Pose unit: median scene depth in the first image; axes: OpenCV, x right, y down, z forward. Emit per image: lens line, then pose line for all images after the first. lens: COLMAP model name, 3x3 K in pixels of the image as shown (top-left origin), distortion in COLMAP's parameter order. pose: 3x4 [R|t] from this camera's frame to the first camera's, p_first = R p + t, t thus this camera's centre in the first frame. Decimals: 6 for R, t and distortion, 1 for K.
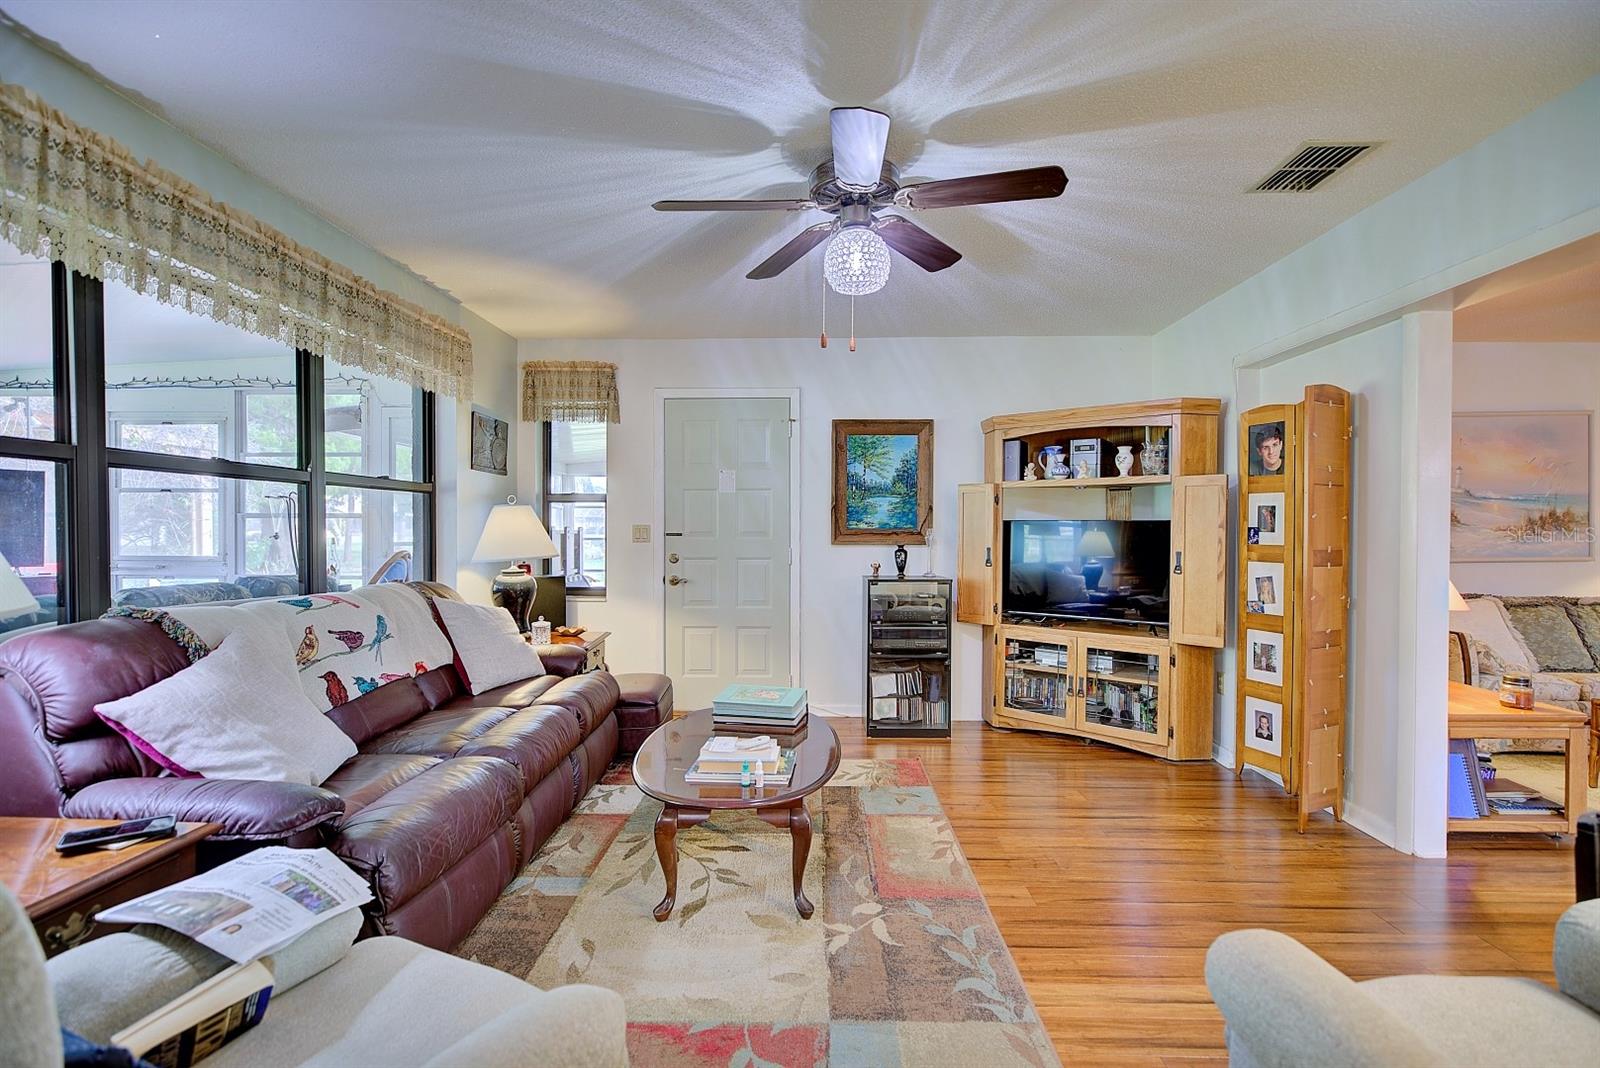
lens RADIAL K [[731.8, 0, 807.1], [0, 731.8, 538.6], [0, 0, 1]] dist [0.001321, -0.000028]
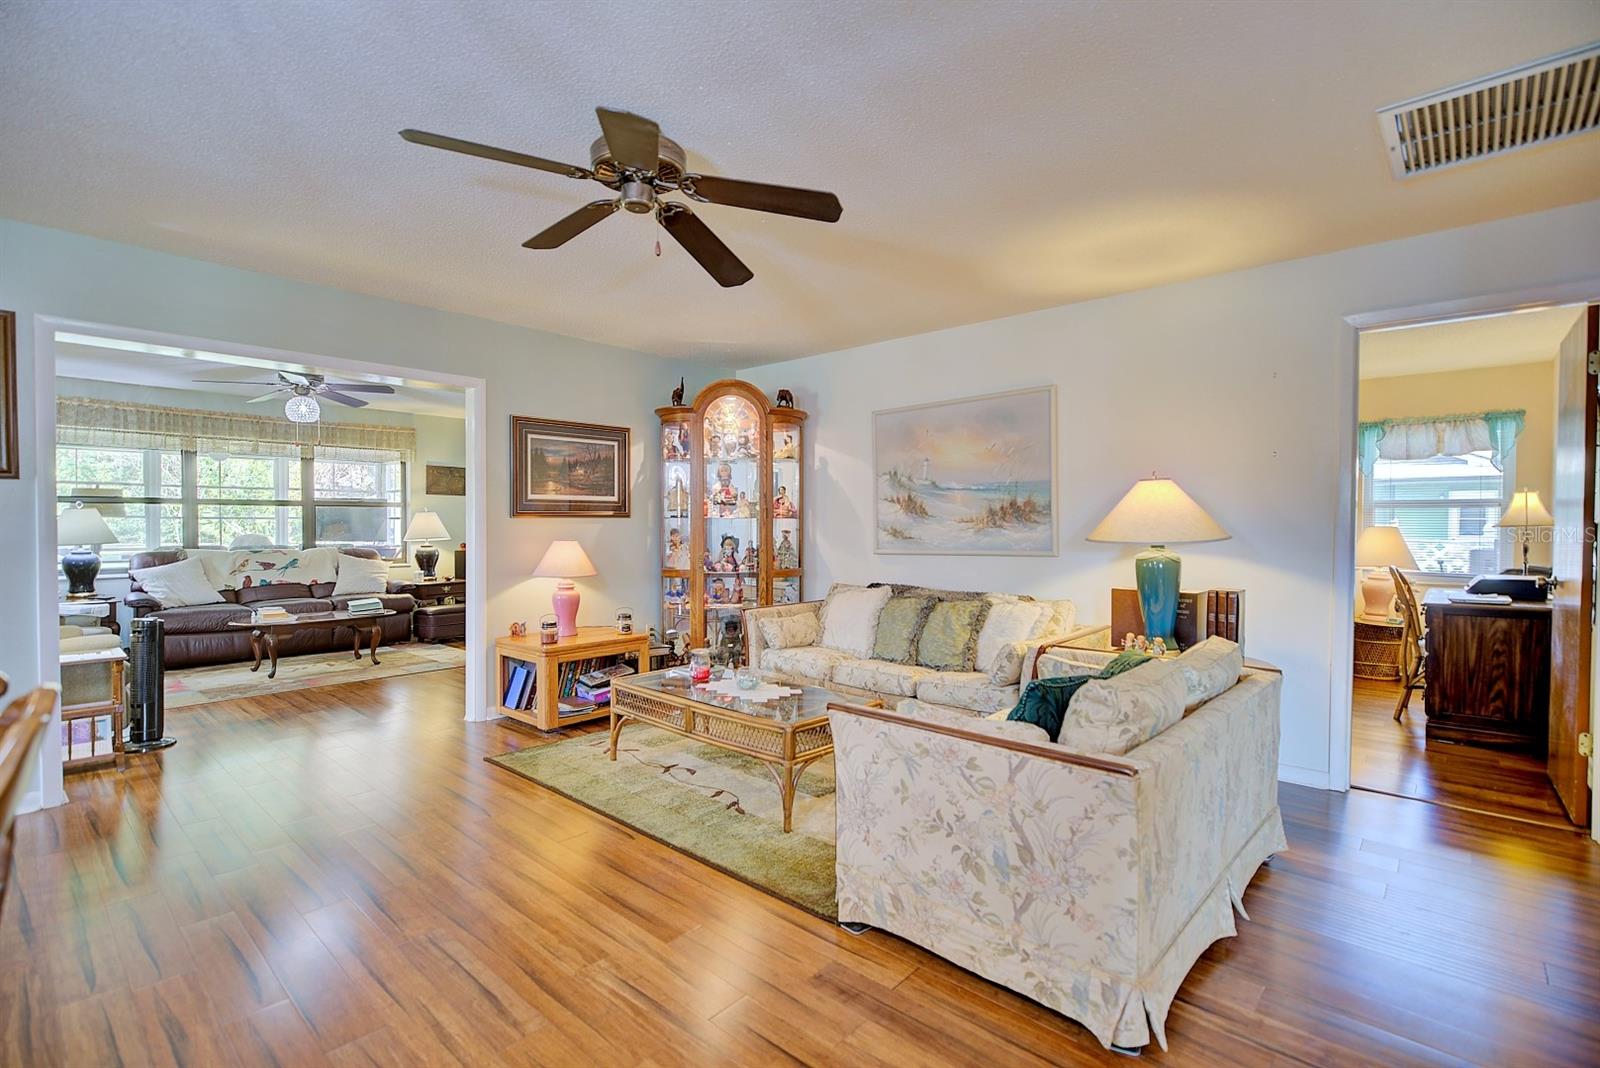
lens RADIAL K [[731.8, 0, 796.8], [0, 731.8, 533.1], [0, 0, 1]] dist [0.001321, -0.000028]
pose [[0.756117, 0.004041, -0.654424, 1.598754], [-0.006336, 0.999979, -0.001146, 0.006324], [0.654406, 0.005013, 0.756127, 0.152237]]
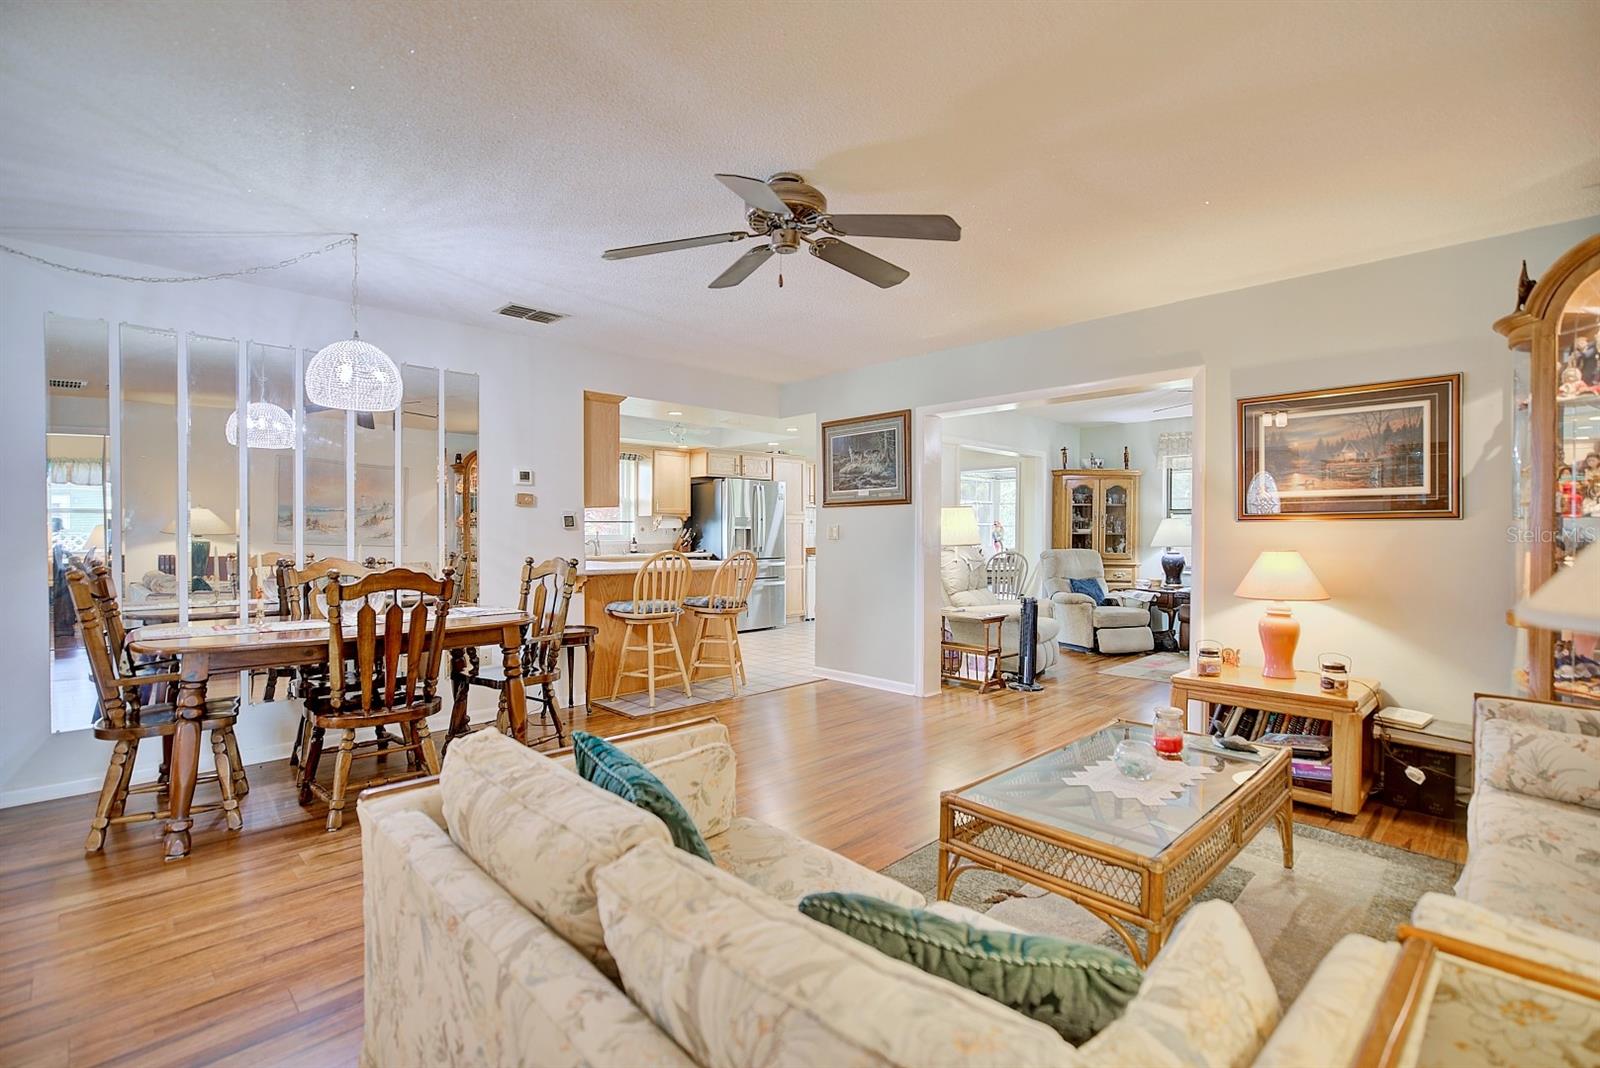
lens RADIAL K [[731.8, 0, 805.2], [0, 731.8, 536.9], [0, 0, 1]] dist [0.001321, -0.000028]
pose [[-0.686657, 0.000772, -0.726981, 1.591437], [-0.015057, 0.999770, 0.015283, -0.002225], [0.726826, 0.021440, -0.686487, 0.923591]]
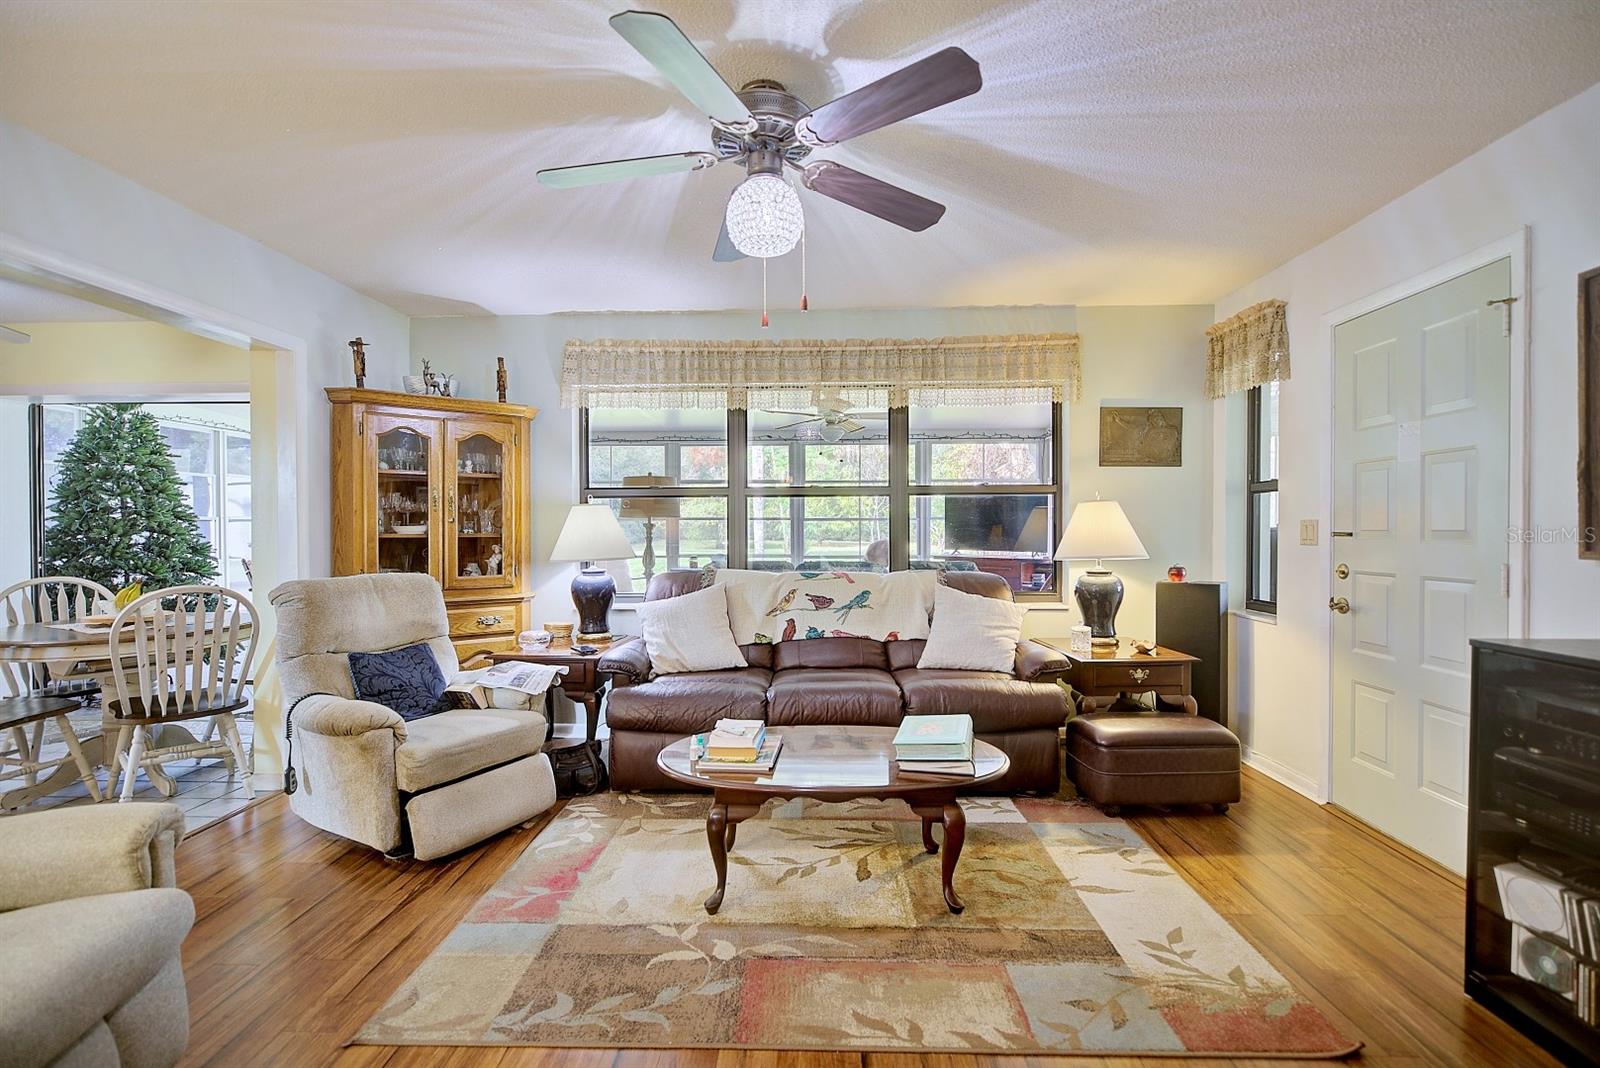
lens RADIAL K [[731.8, 0, 794.8], [0, 731.8, 538.8], [0, 0, 1]] dist [0.001321, -0.000028]
pose [[-0.016914, 0.013189, -0.999770, 0.533842], [-0.009958, 0.999861, 0.013359, -0.006205], [0.999807, 0.010182, -0.016780, 0.602035]]
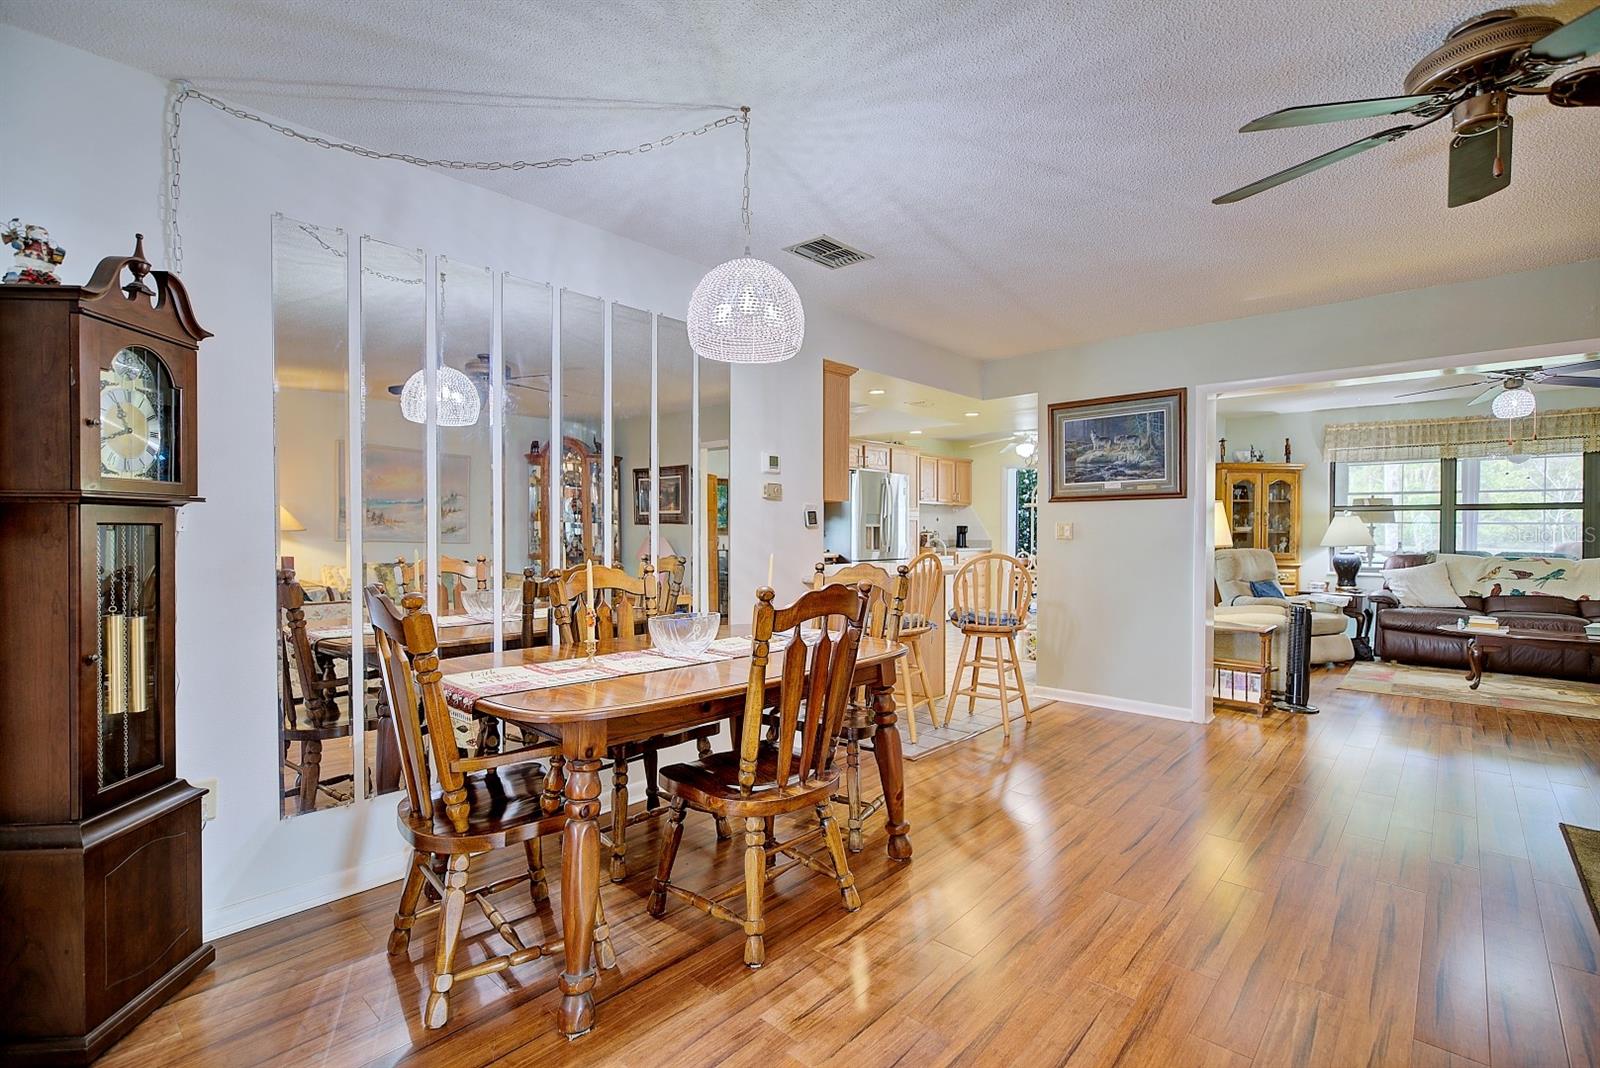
lens RADIAL K [[731.8, 0, 811.3], [0, 731.8, 535.6], [0, 0, 1]] dist [0.001321, -0.000028]
pose [[-0.643209, 0.001932, -0.765688, 1.732818], [-0.017569, 0.999696, 0.017281, 0.003692], [0.765489, 0.024568, -0.642980, 0.466100]]
